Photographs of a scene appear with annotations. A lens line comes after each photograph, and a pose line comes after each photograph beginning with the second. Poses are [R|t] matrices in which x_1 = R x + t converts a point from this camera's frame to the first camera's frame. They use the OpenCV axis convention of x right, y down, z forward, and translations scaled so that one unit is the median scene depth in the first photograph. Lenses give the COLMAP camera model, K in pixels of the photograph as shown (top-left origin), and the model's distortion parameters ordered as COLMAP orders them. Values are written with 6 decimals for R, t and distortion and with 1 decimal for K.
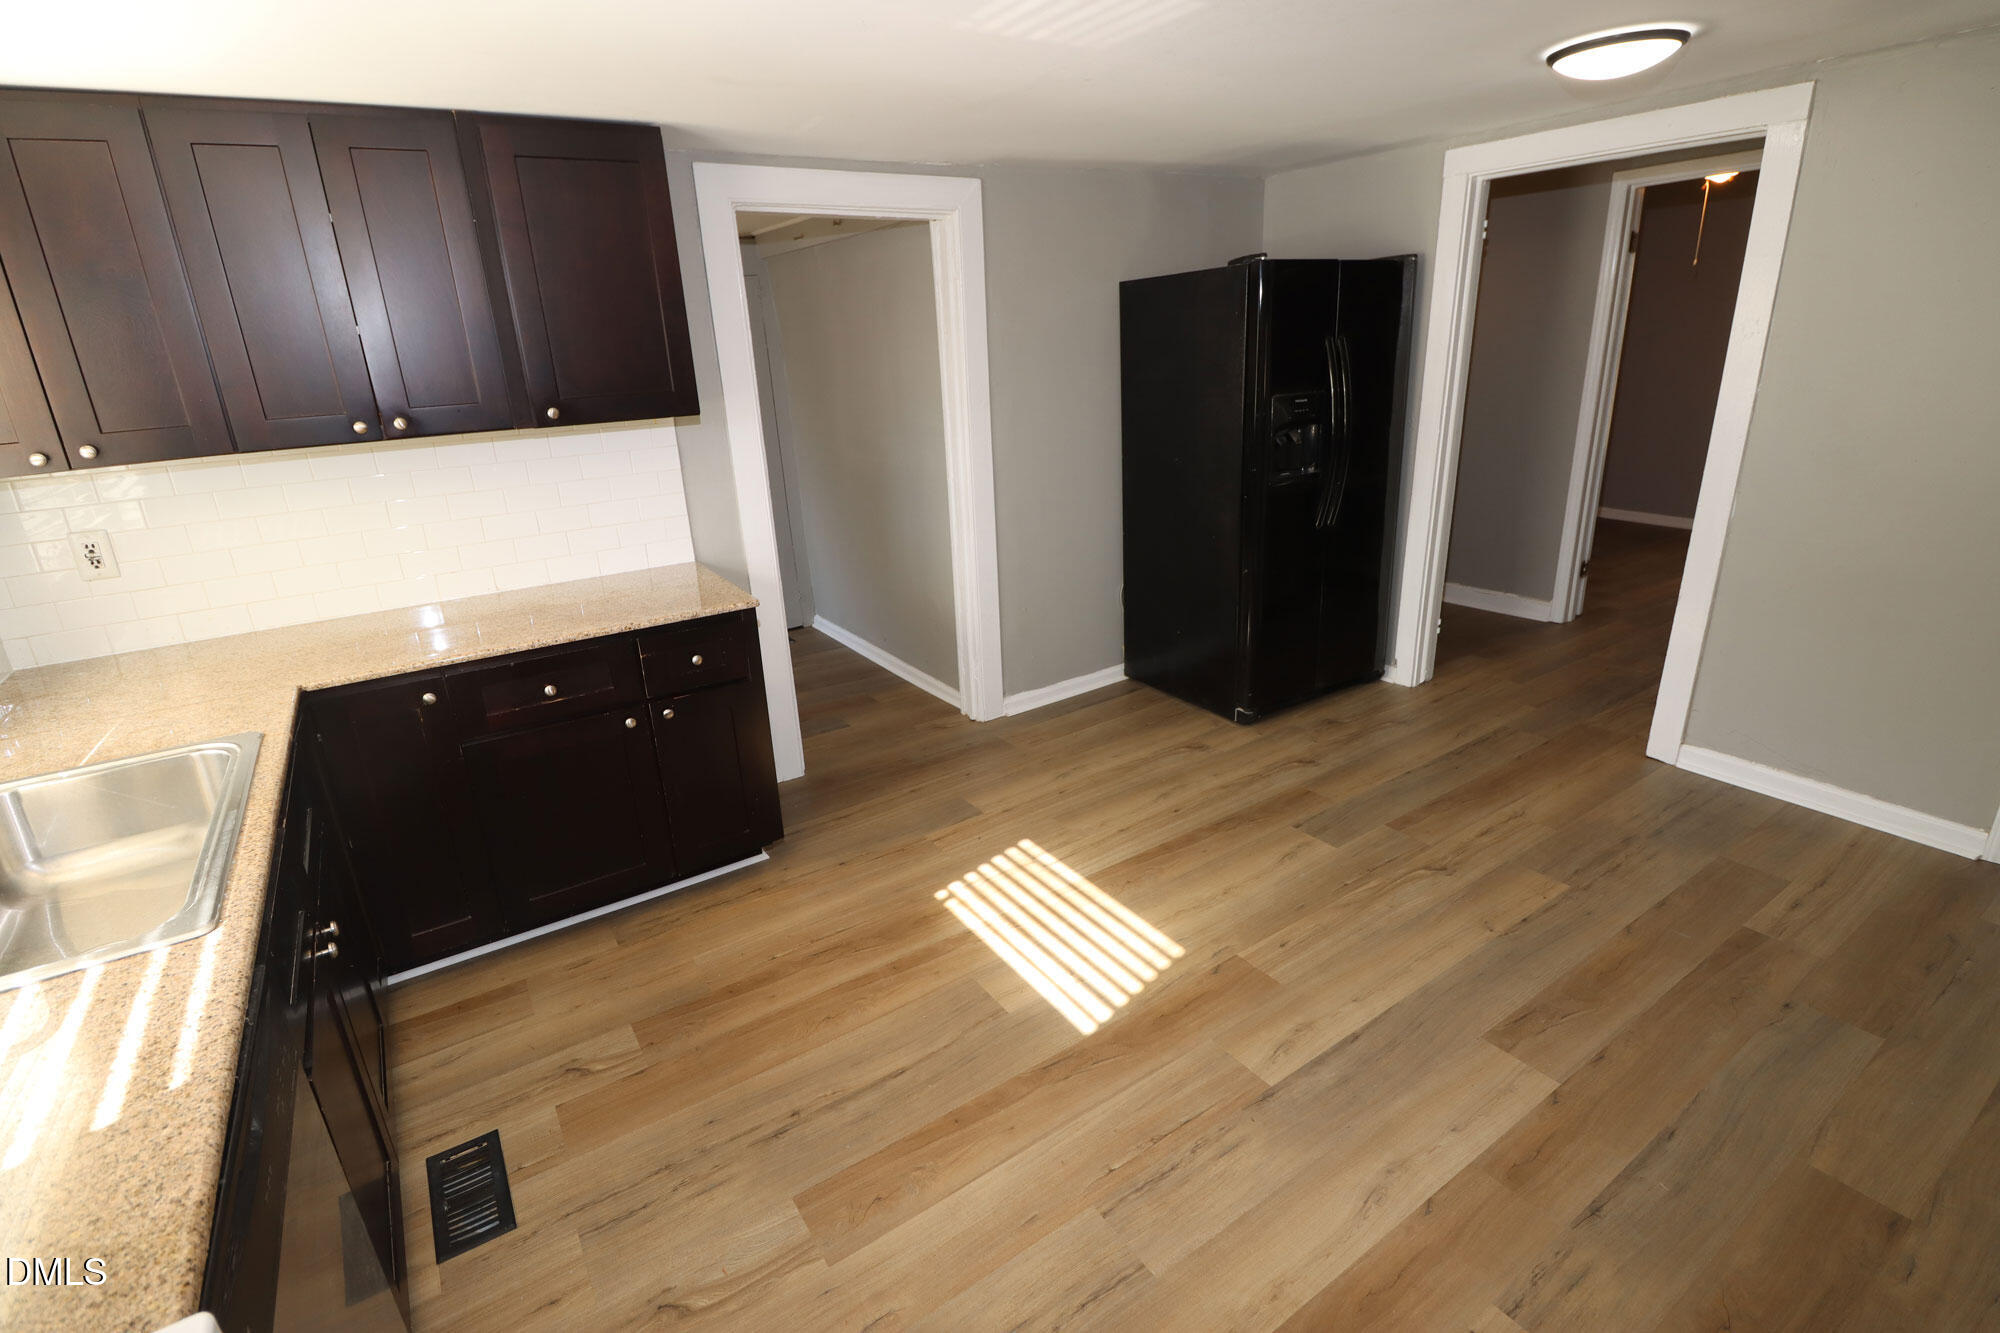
lens RADIAL K [[940.1, 0, 991.7], [0, 940.1, 661.2], [0, 0, 1]] dist [-0.000128, -0.000258]
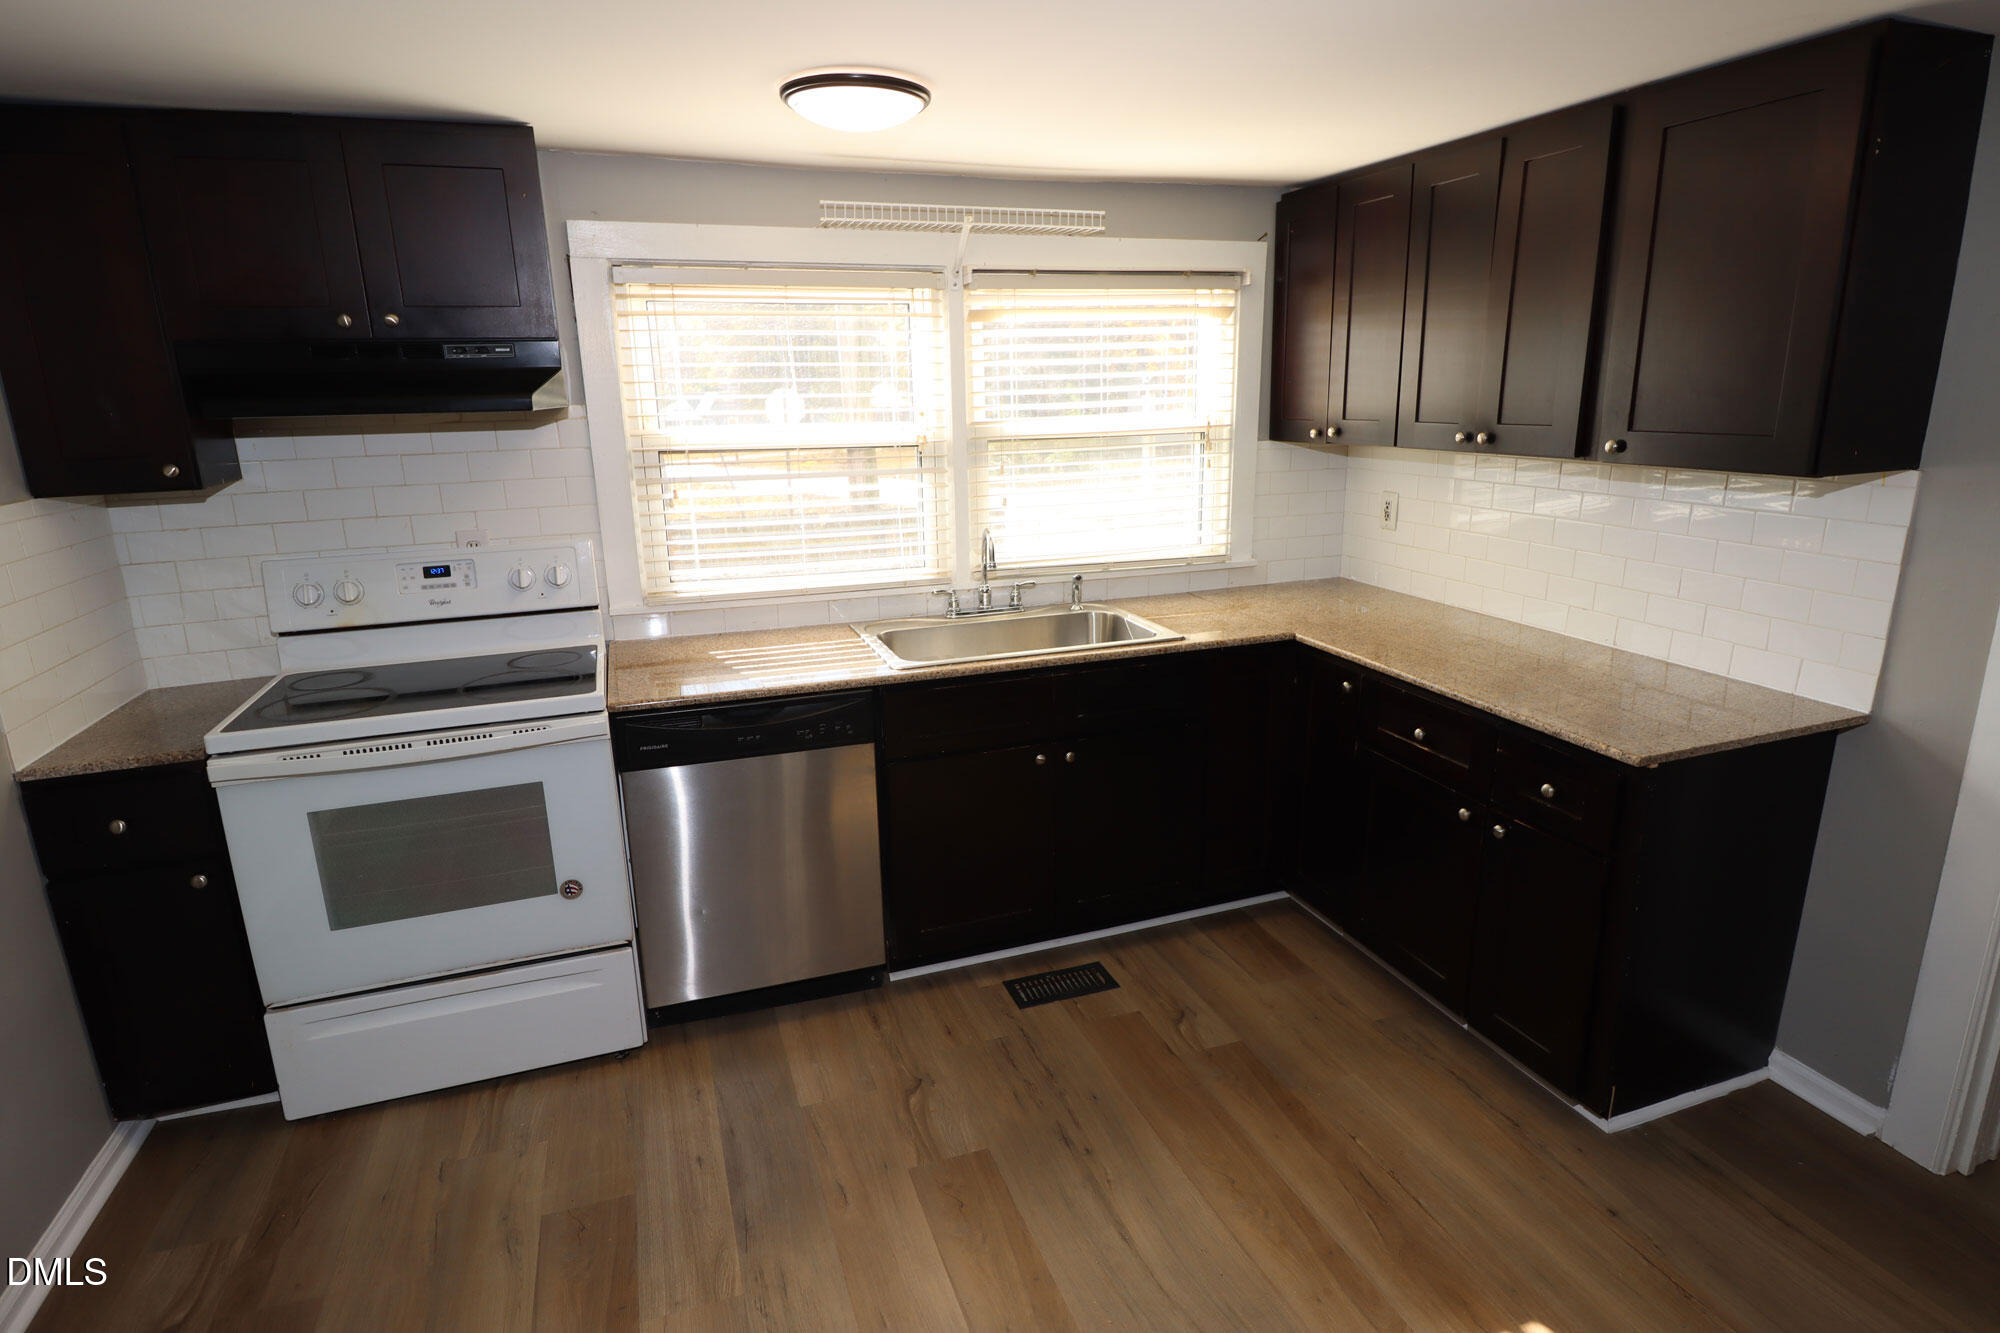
lens RADIAL K [[1076.0, 0, 1000.9], [0, 1076.0, 658.0], [0, 0, 1]] dist [0.001928, 0.000390]
pose [[-0.245650, 0.291901, -0.924365, 0.634315], [-0.281317, 0.891077, 0.356150, -0.320463], [0.927641, 0.347528, -0.136776, 0.799605]]
